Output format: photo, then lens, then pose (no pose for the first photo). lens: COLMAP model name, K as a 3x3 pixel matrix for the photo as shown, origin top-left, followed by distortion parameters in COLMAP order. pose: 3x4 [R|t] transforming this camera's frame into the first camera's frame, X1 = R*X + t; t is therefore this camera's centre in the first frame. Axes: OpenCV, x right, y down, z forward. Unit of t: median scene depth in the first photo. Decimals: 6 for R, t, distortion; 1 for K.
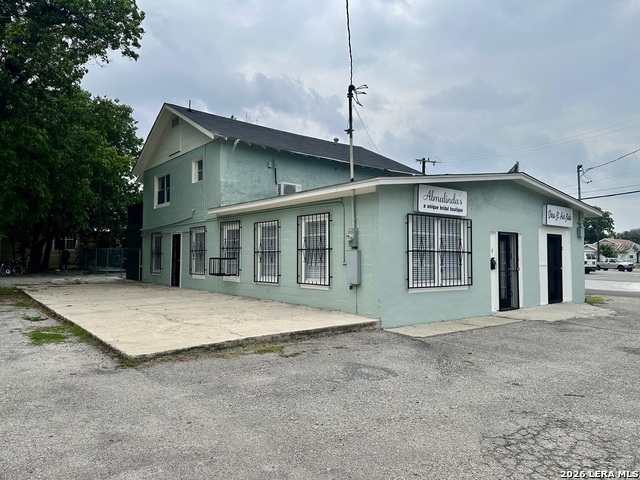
lens RADIAL K [[449.0, 0, 318.3], [0, 449.0, 237.4], [0, 0, 1]] dist [0.078209, -0.094930]
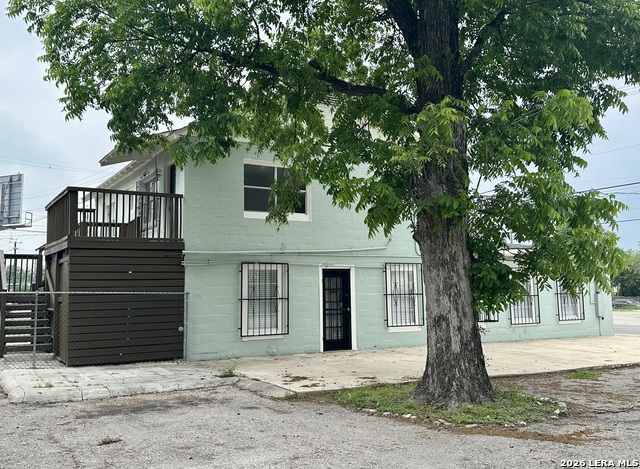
lens RADIAL K [[600.9, 0, 319.3], [0, 600.9, 186.8], [0, 0, 1]] dist [0.099986, -0.000345]
pose [[0.145595, 0.173501, 0.974012, -1.535082], [-0.026316, 0.984834, -0.171495, 0.034315], [-0.988994, -0.000663, 0.147952, 1.146605]]
